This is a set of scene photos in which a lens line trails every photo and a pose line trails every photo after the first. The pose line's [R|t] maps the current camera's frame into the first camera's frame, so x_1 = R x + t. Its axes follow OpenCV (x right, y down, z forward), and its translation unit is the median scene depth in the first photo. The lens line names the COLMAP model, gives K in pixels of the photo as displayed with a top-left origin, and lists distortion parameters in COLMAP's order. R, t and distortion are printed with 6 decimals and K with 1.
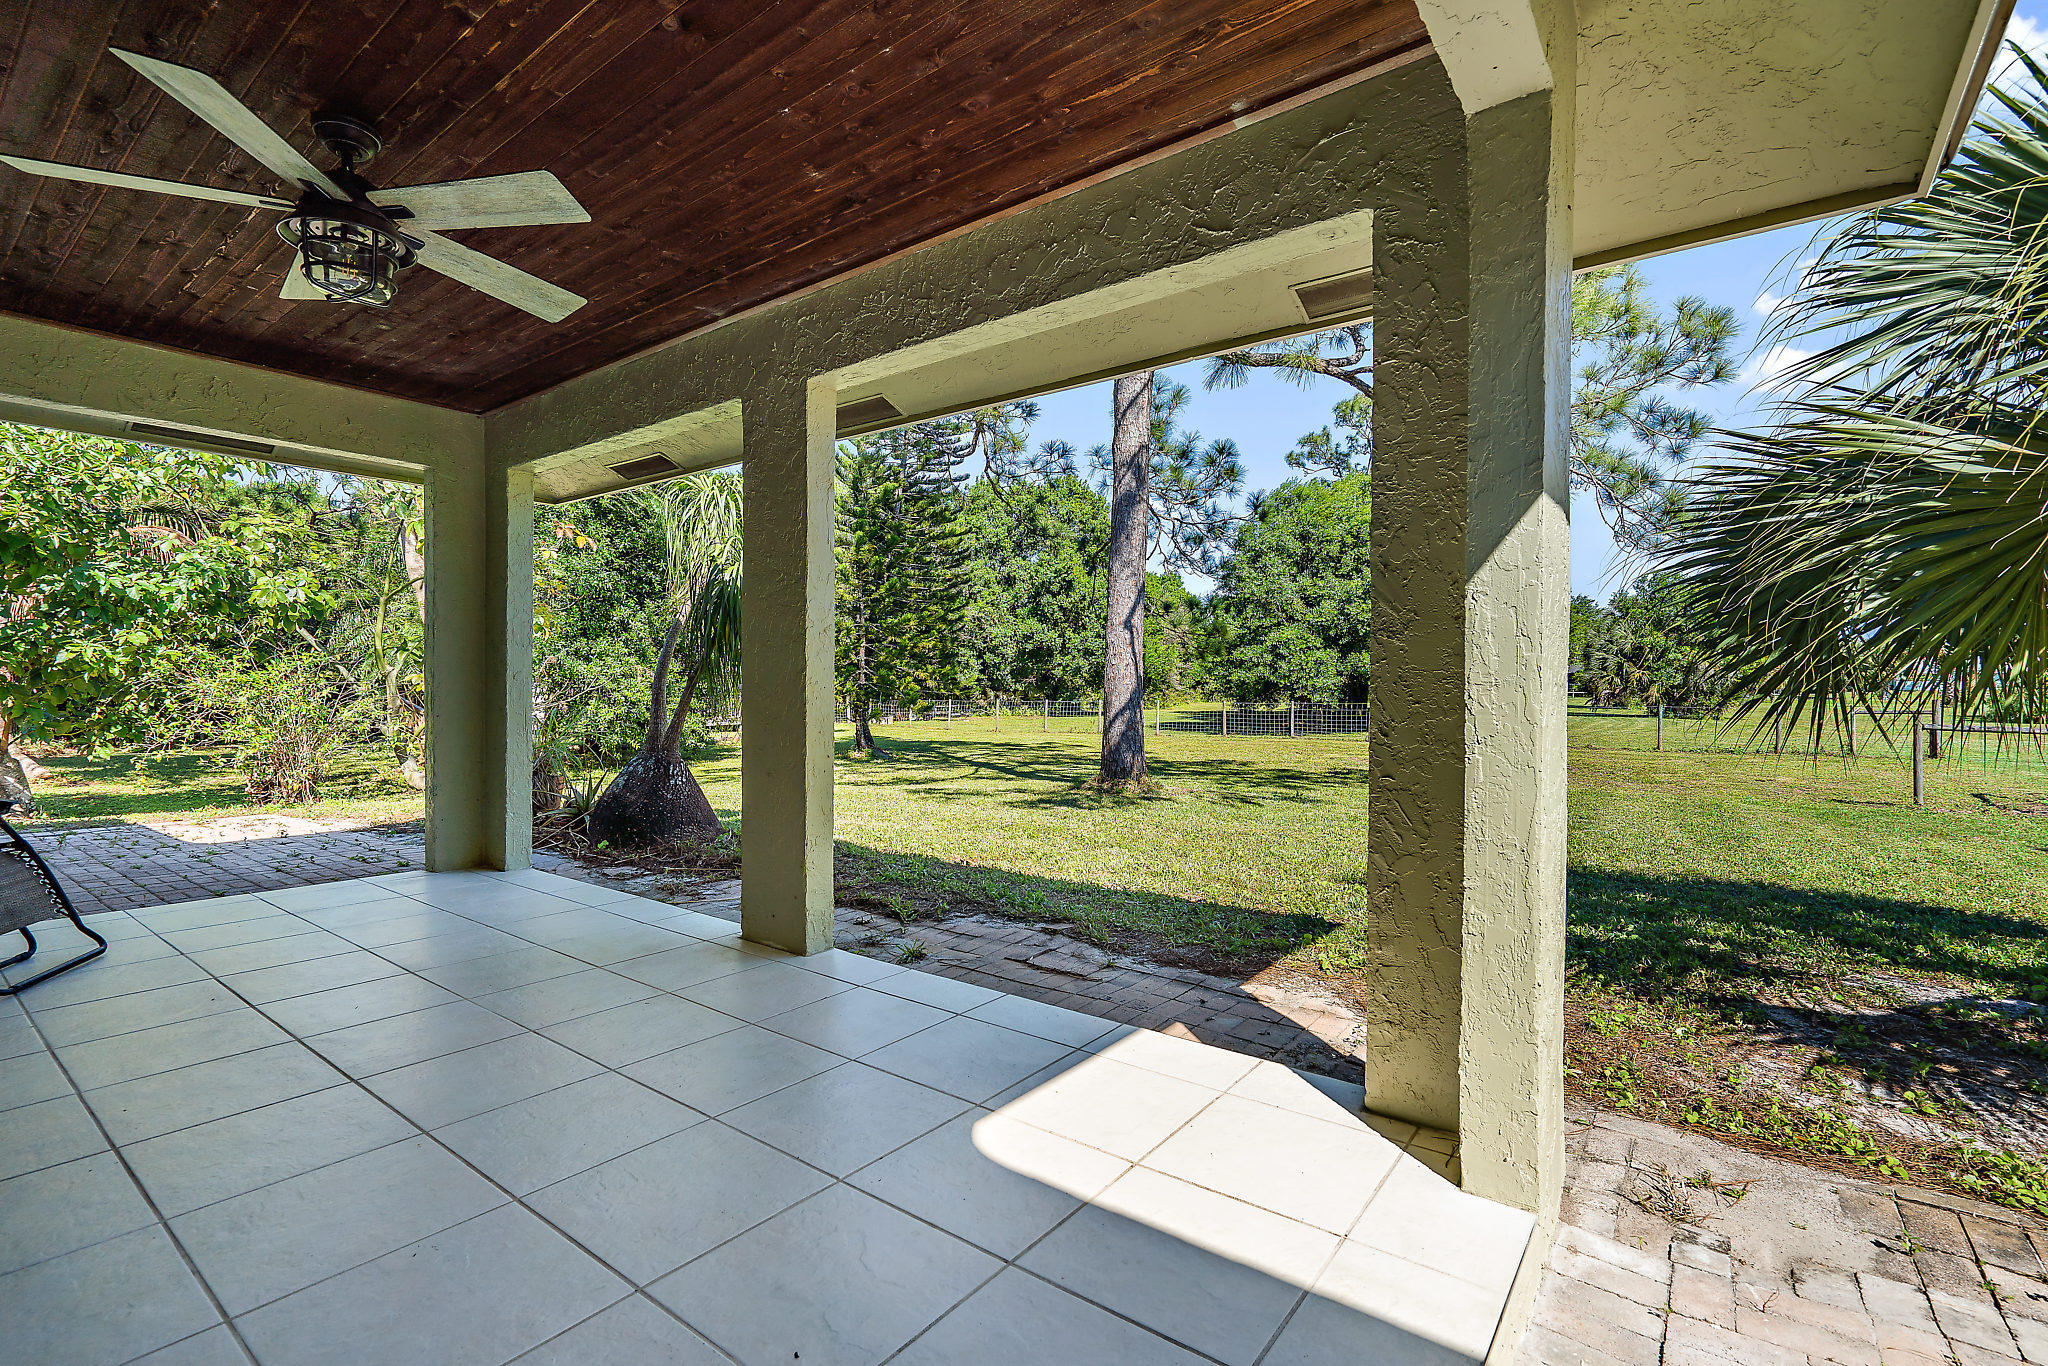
lens RADIAL K [[934.9, 0, 1024.0], [0, 934.9, 683.0], [0, 0, 1]] dist [0.002260, 0.001087]
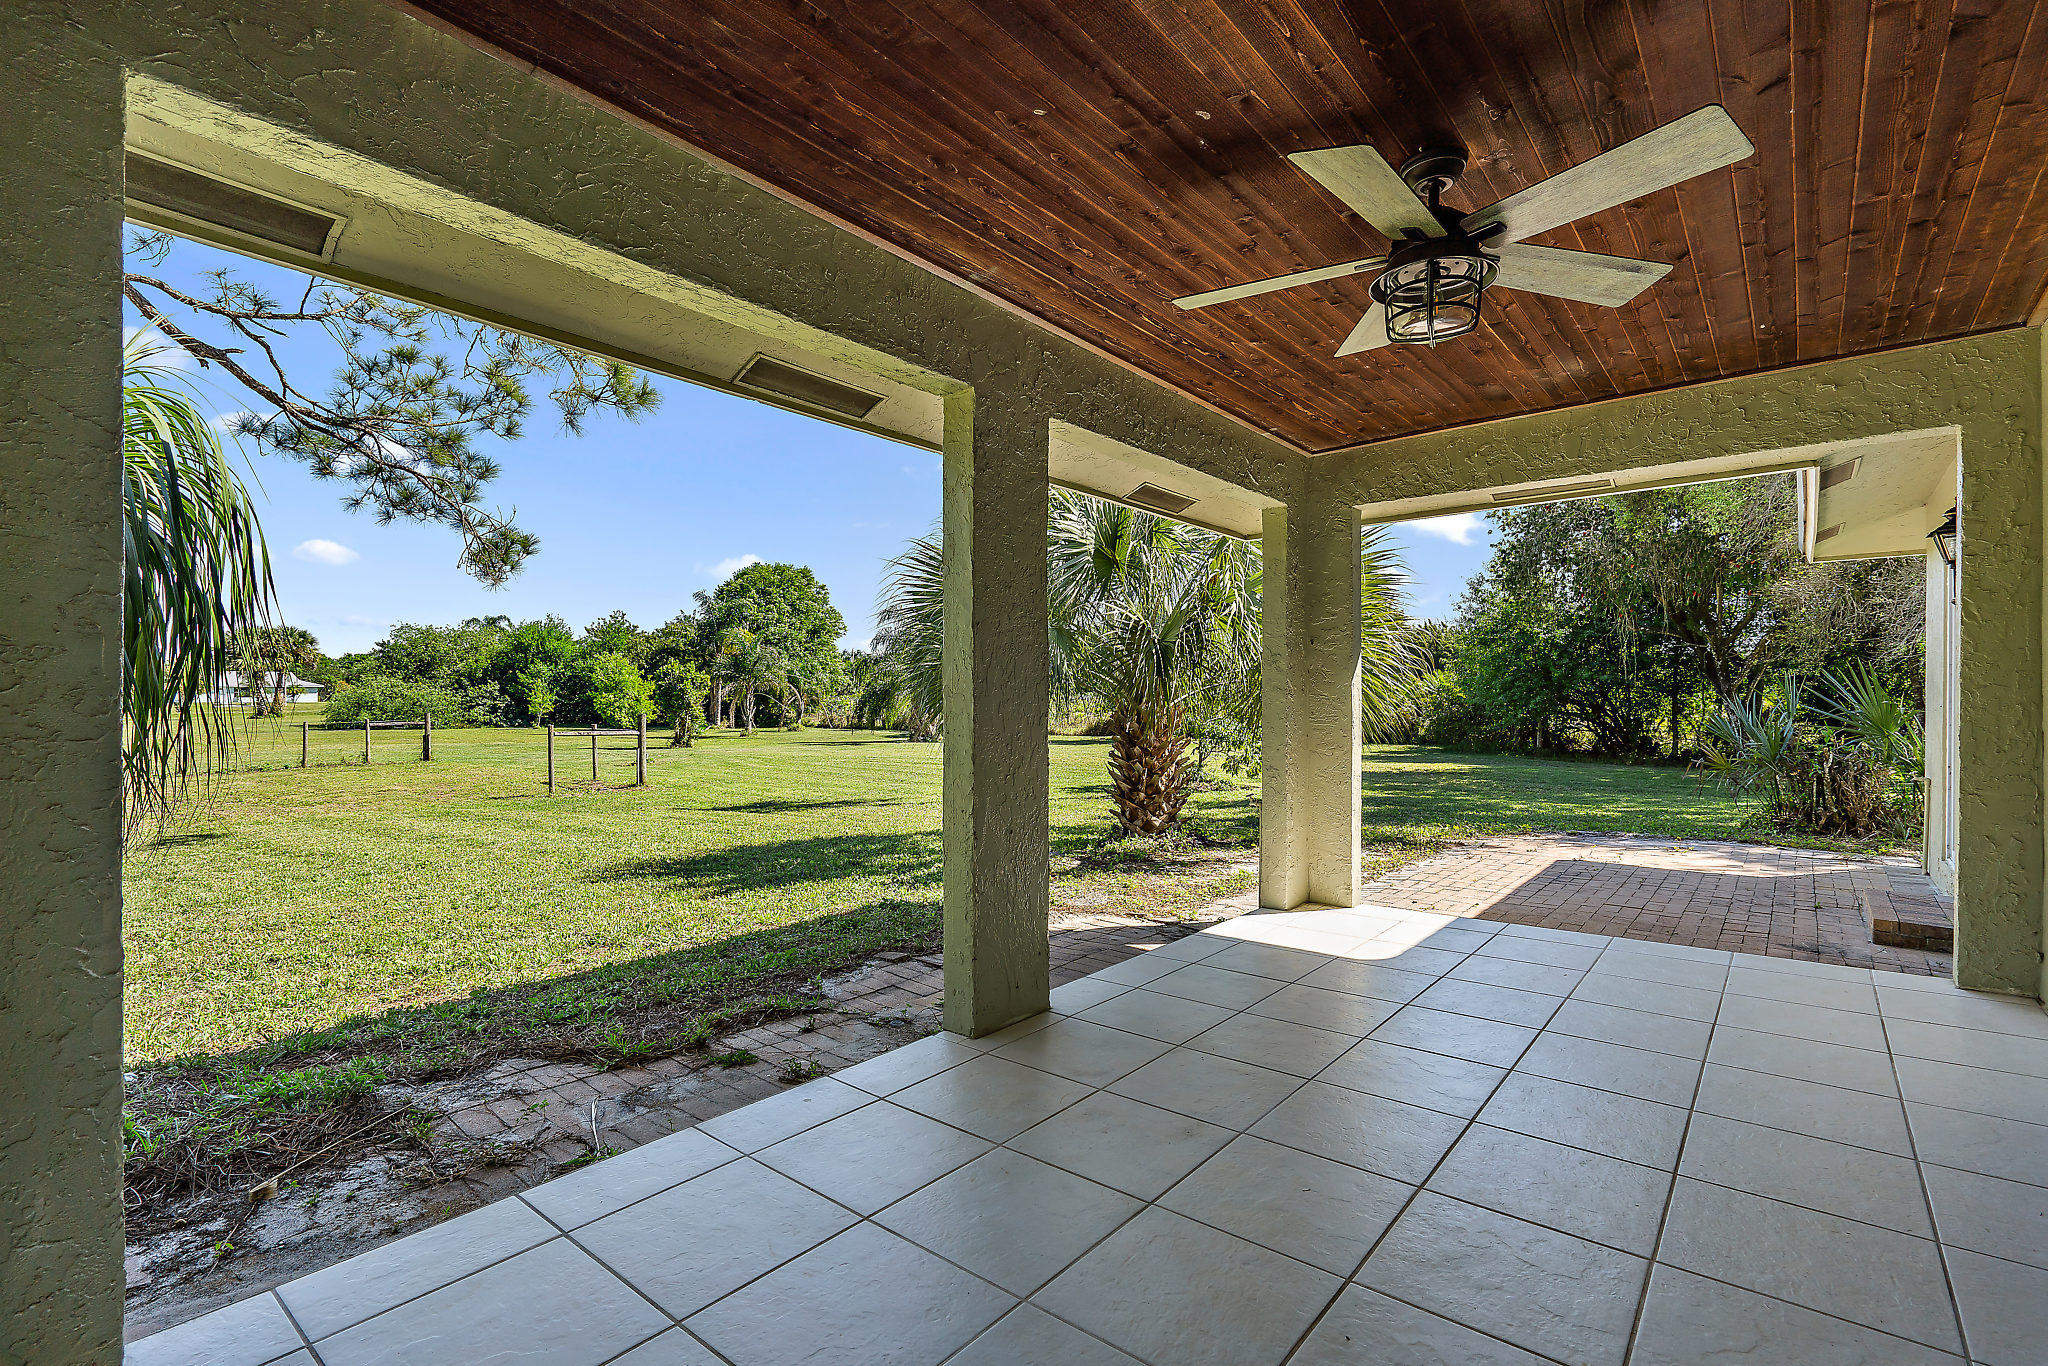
lens RADIAL K [[934.9, 0, 1024.0], [0, 934.9, 683.0], [0, 0, 1]] dist [0.002260, 0.001087]
pose [[0.040950, 0.012929, 0.999078, -1.206692], [-0.002905, 0.999914, -0.012821, -0.033816], [-0.999157, -0.002377, 0.040984, 0.985283]]
